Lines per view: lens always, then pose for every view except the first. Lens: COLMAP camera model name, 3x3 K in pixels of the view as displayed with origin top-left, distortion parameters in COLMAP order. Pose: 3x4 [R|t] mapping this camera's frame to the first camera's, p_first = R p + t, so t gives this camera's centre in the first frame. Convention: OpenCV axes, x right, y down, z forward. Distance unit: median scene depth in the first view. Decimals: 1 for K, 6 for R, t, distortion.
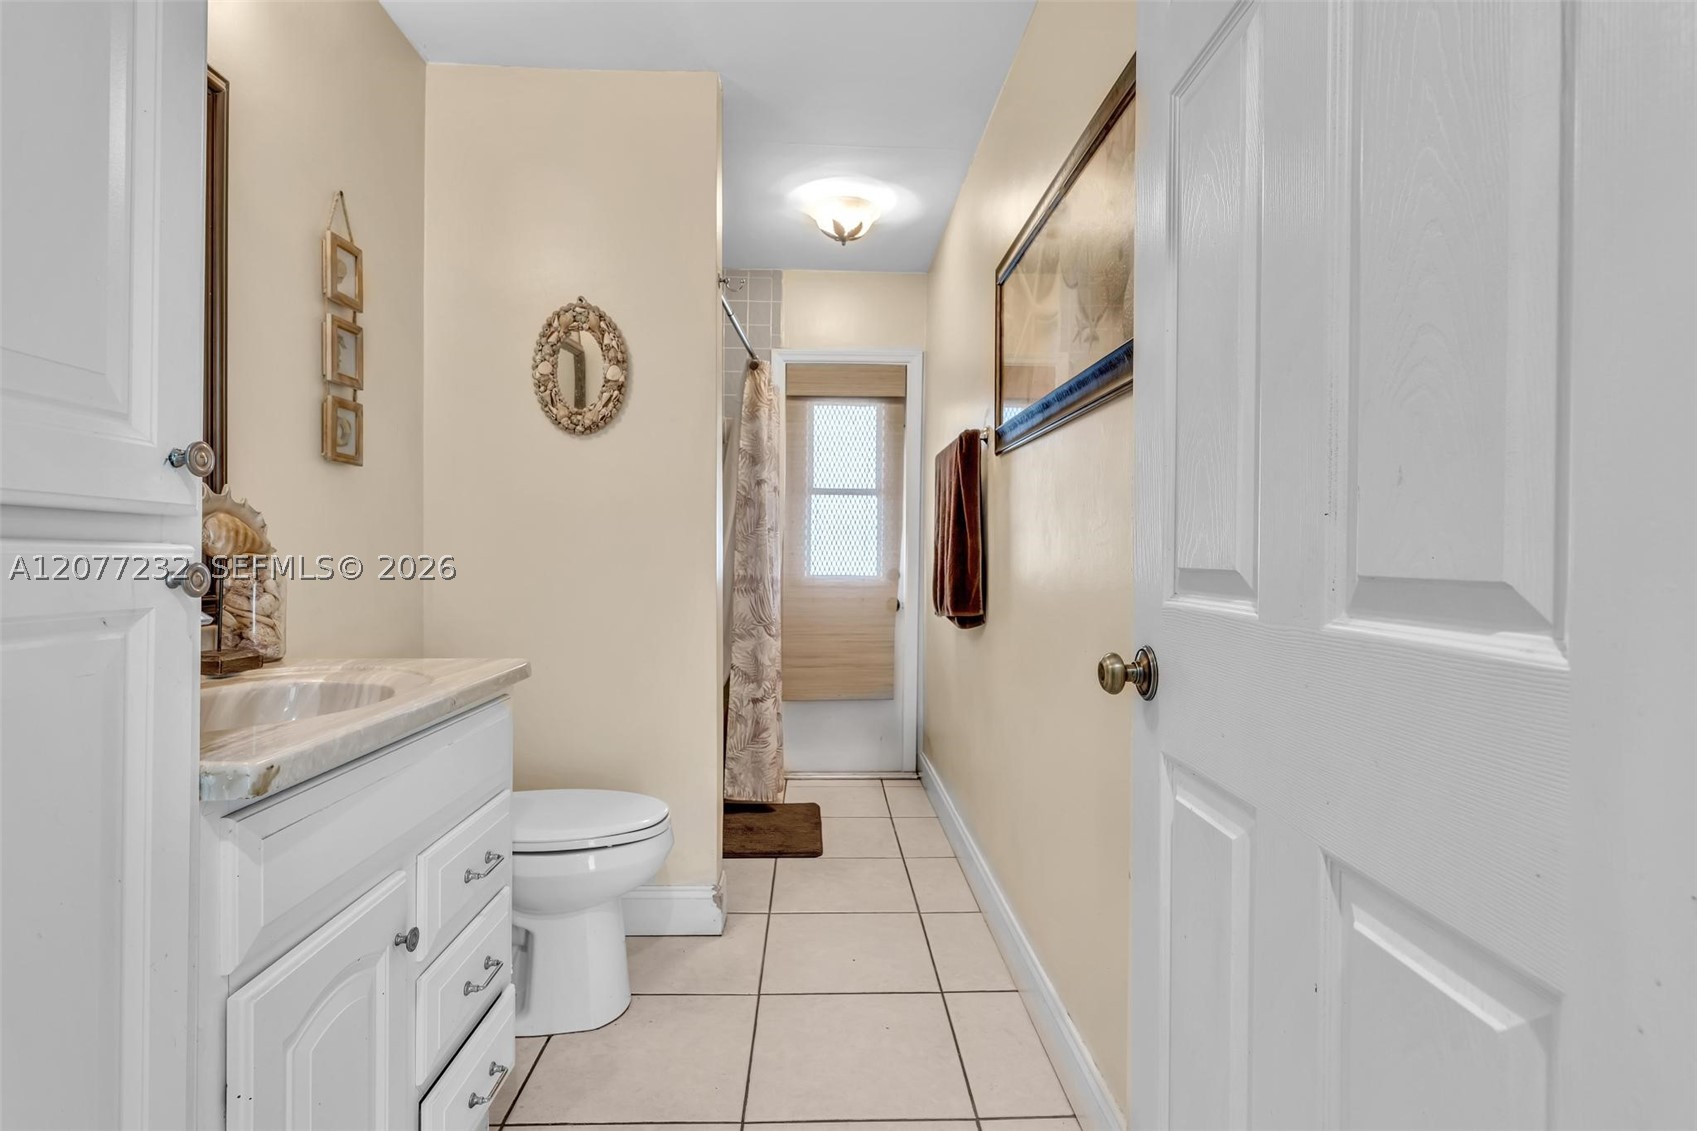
lens RADIAL K [[809.2, 0, 851.0], [0, 809.2, 558.7], [0, 0, 1]] dist [0.003011, 0.000464]
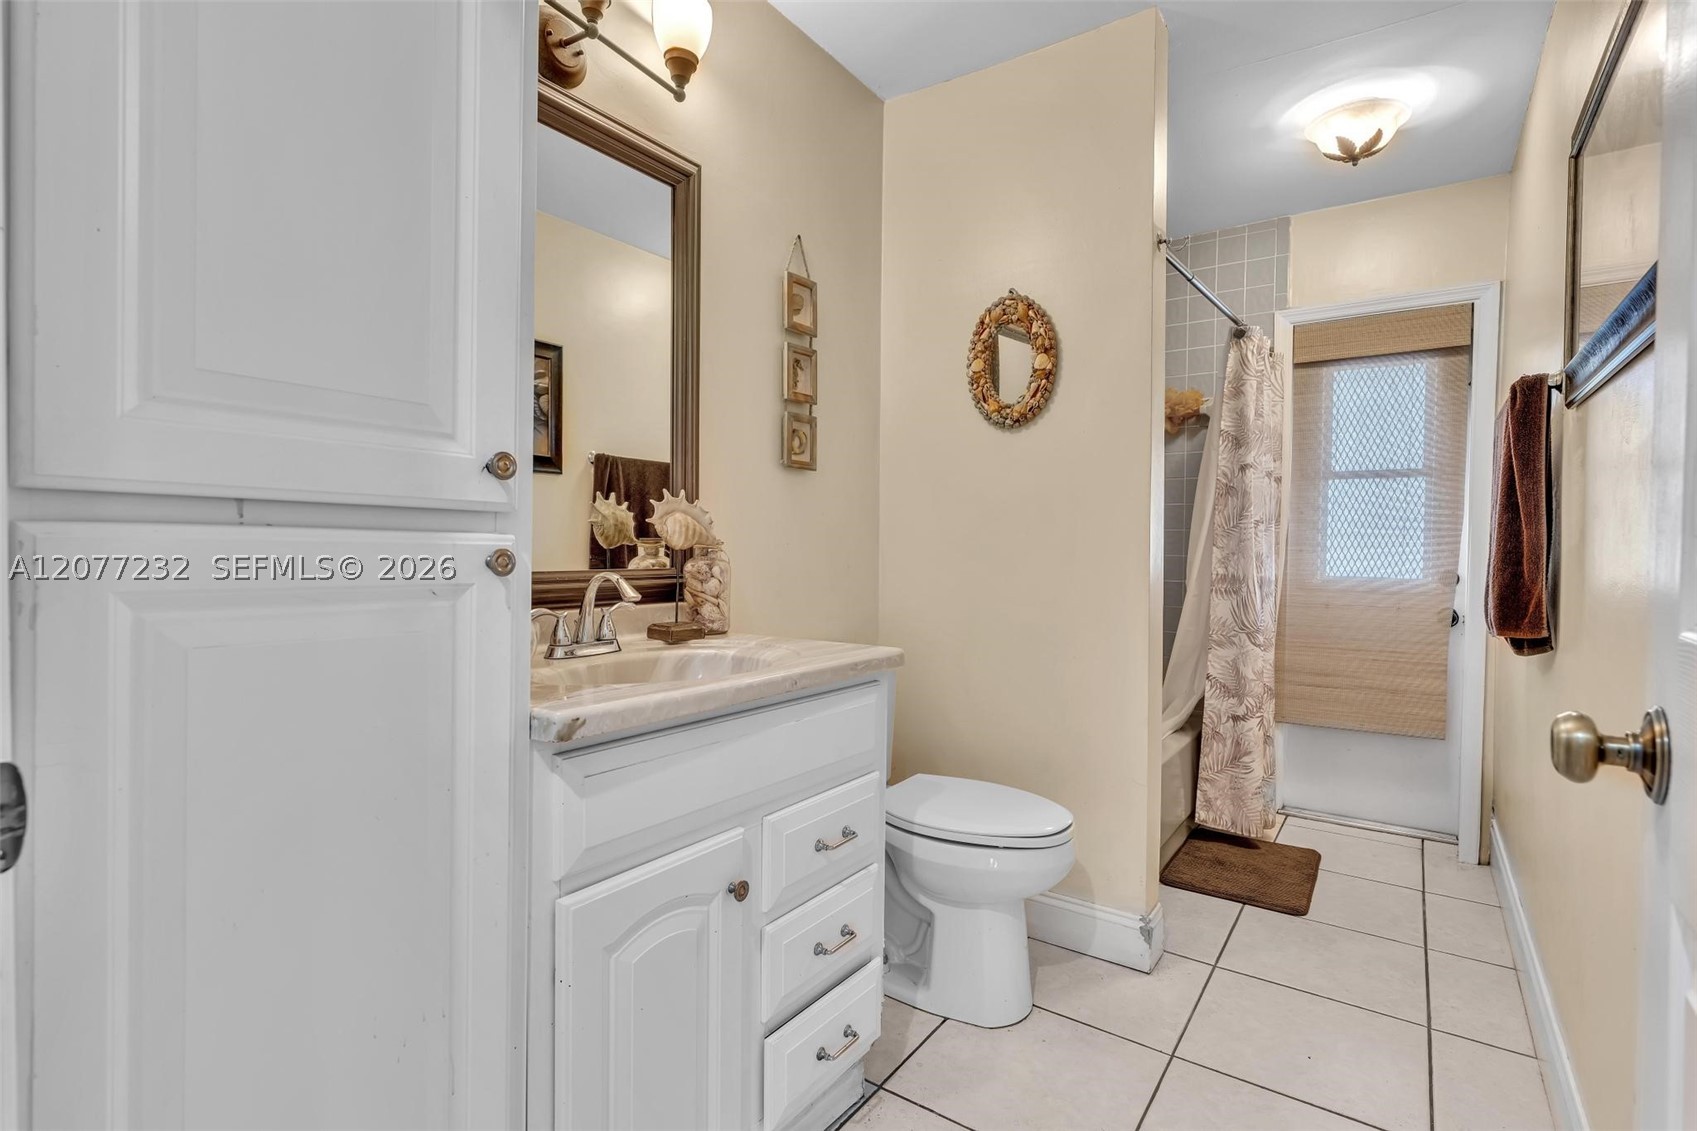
lens RADIAL K [[809.2, 0, 853.0], [0, 809.2, 561.5], [0, 0, 1]] dist [0.003011, 0.000464]
pose [[0.806593, 0.014209, -0.590936, 0.102058], [-0.009666, 0.999894, 0.010848, 0.001599], [0.591028, -0.003037, 0.806646, 0.084821]]
